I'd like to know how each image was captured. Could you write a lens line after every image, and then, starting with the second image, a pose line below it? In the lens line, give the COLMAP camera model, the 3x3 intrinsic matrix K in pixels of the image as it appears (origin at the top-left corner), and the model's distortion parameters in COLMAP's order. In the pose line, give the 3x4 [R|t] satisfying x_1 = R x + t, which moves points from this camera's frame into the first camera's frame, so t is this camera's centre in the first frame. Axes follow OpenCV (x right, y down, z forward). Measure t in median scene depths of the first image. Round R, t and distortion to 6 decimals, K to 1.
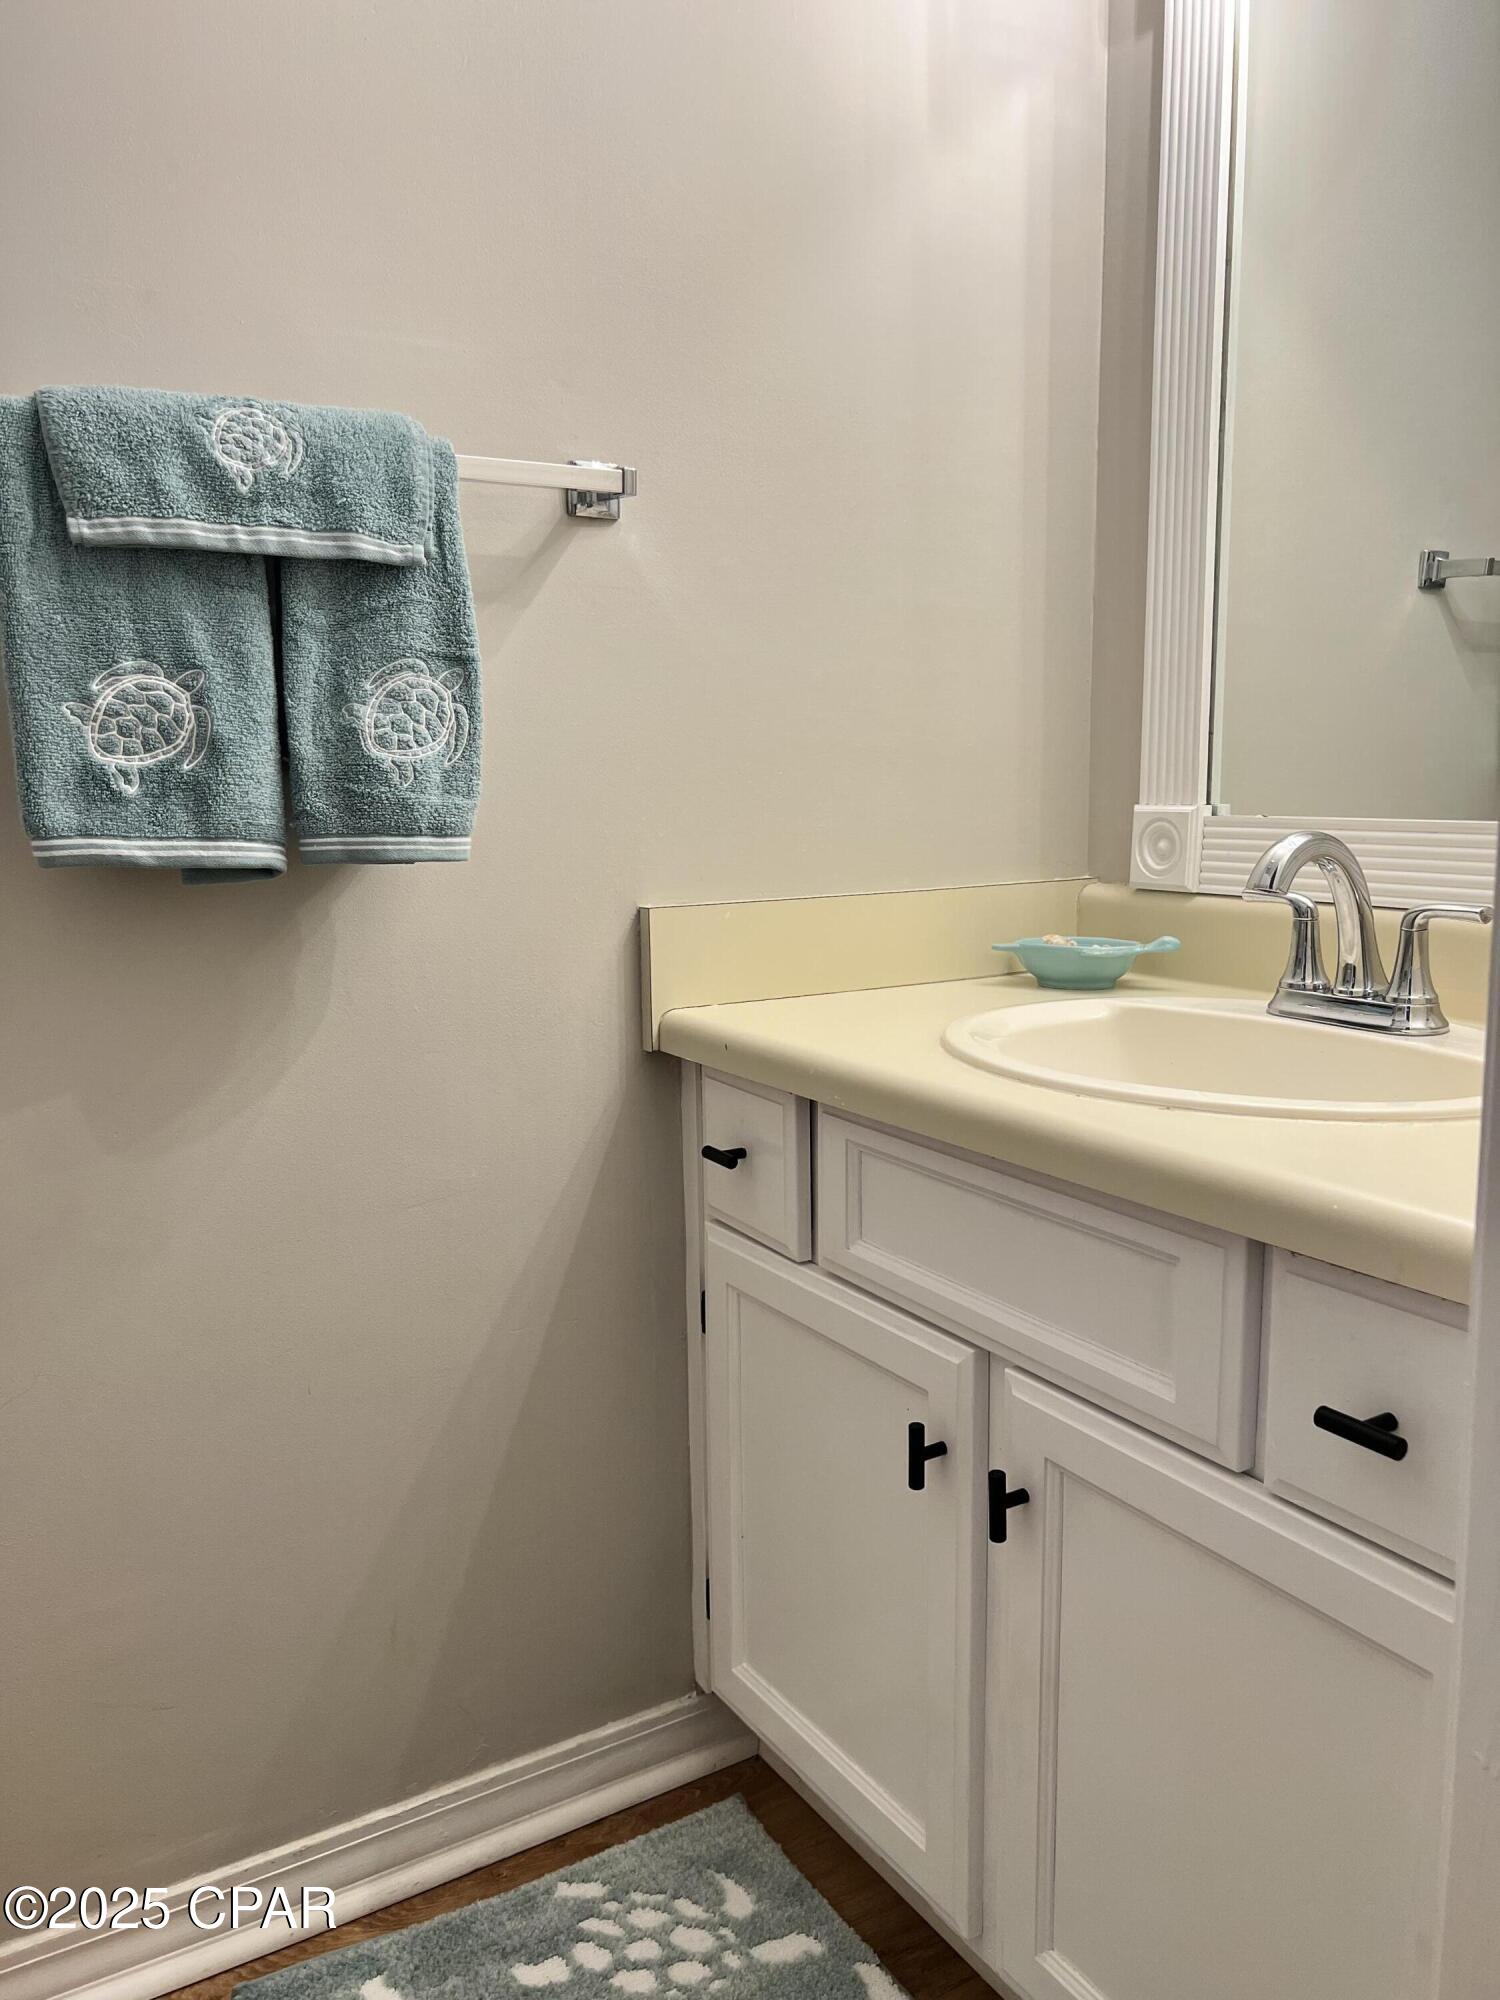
lens RADIAL K [[1520.4, 0, 751.1], [0, 1520.4, 999.4], [0, 0, 1]] dist [0.042815, -0.052709]
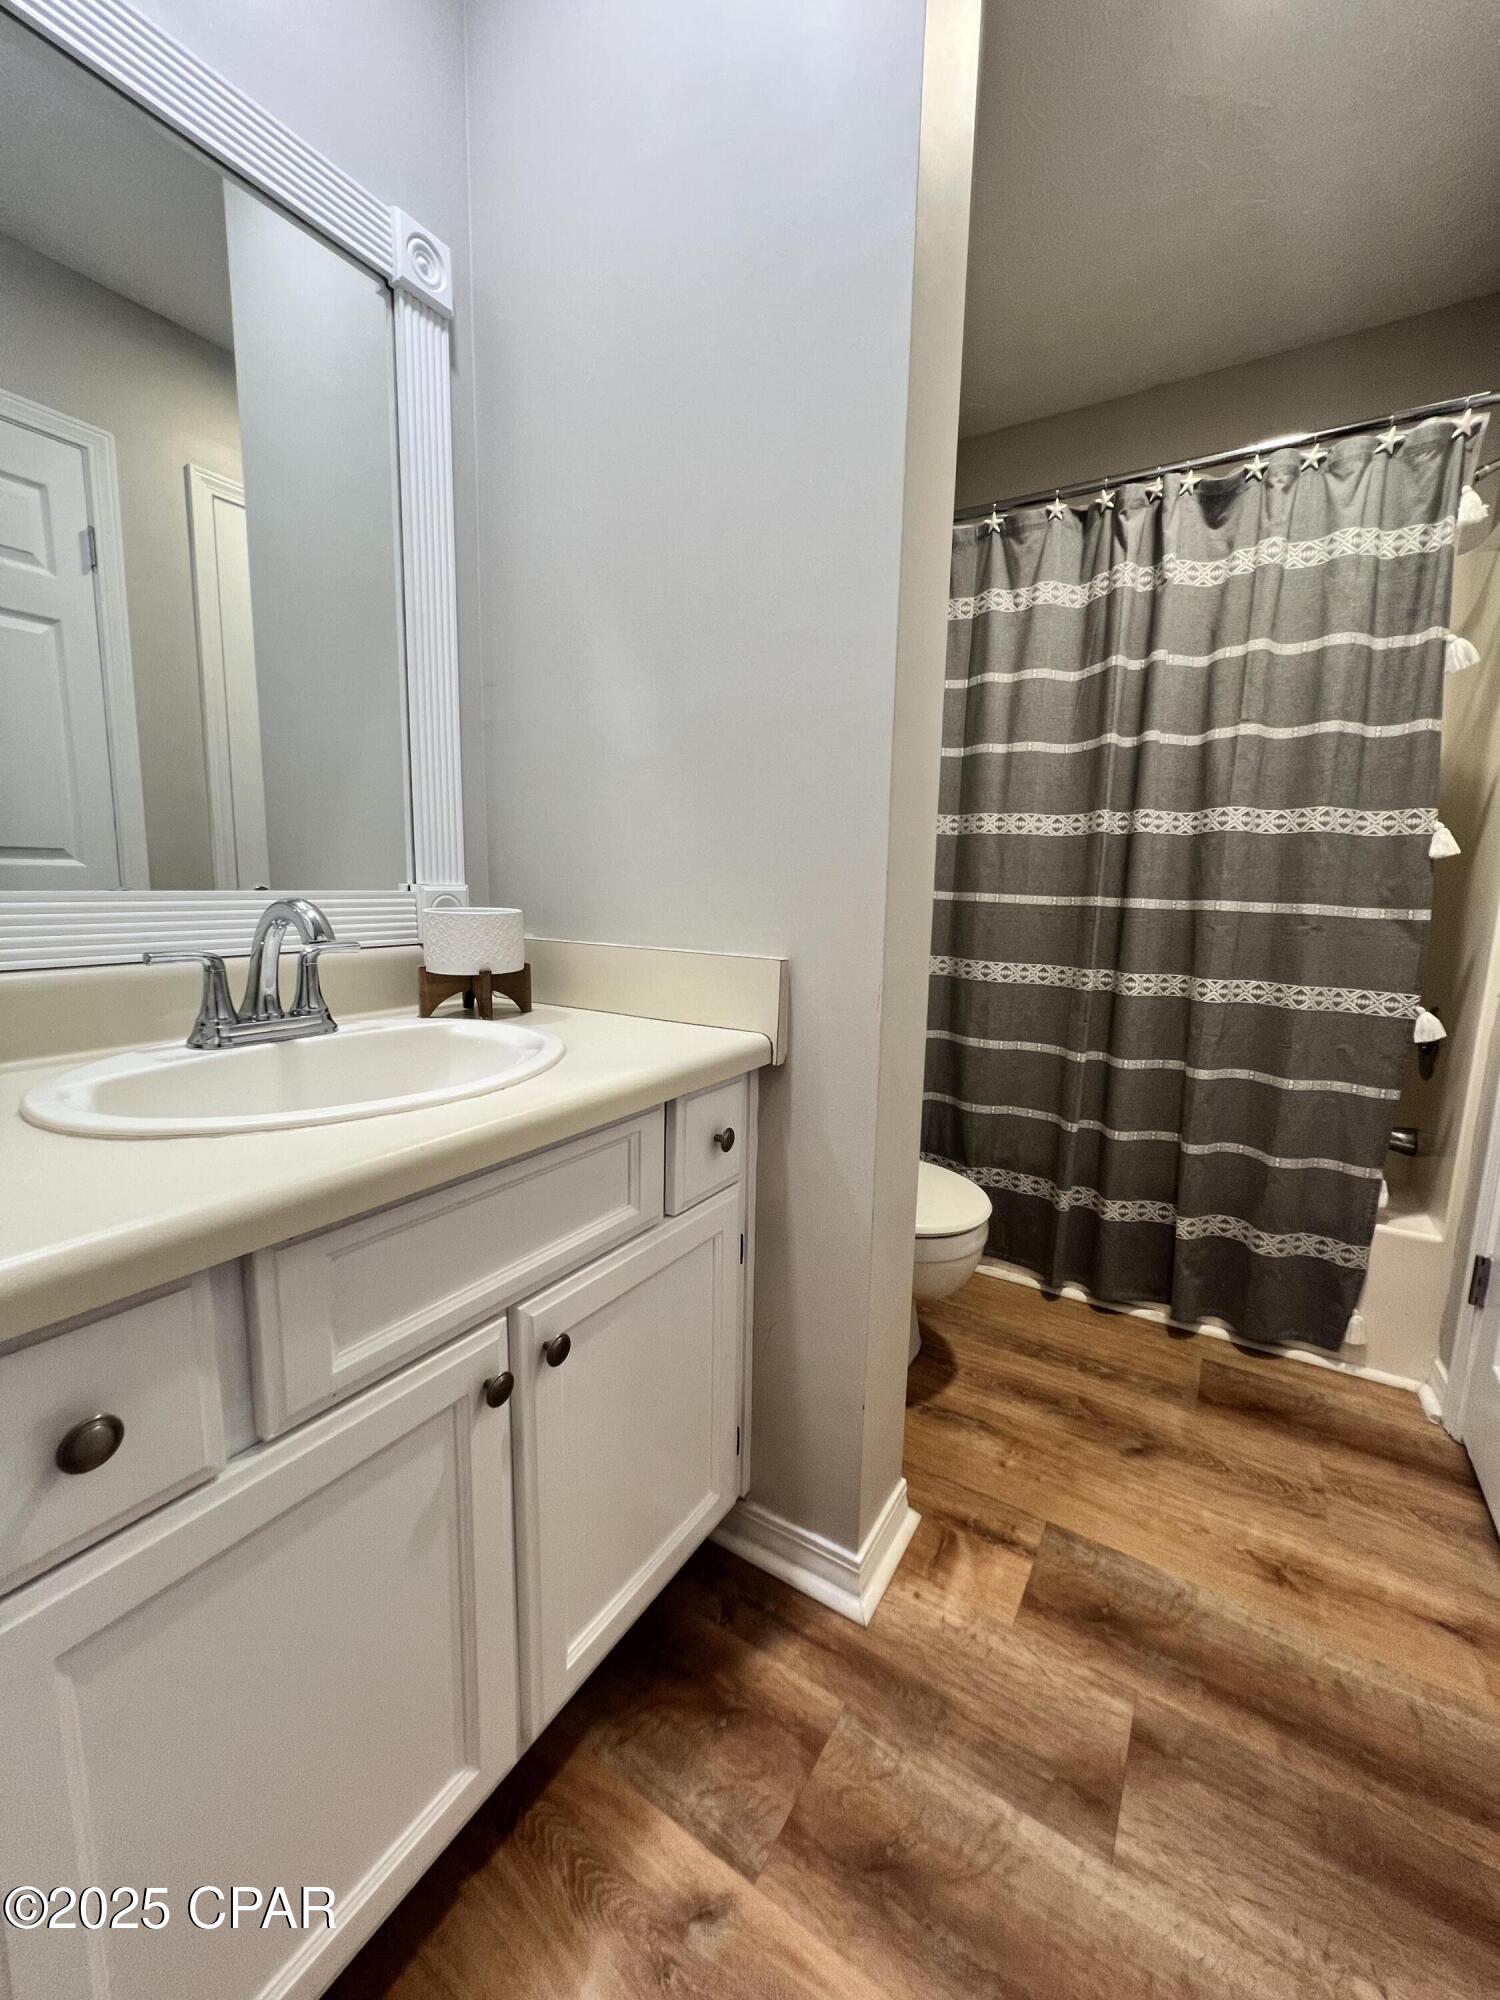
lens RADIAL K [[801.0, 0, 748.0], [0, 801.0, 996.7], [0, 0, 1]] dist [0.000051, 0.000006]
pose [[-0.452226, -0.144692, 0.880088, -0.434576], [0.101683, 0.971956, 0.212045, -0.129453], [-0.886088, 0.185382, -0.424831, 0.932720]]
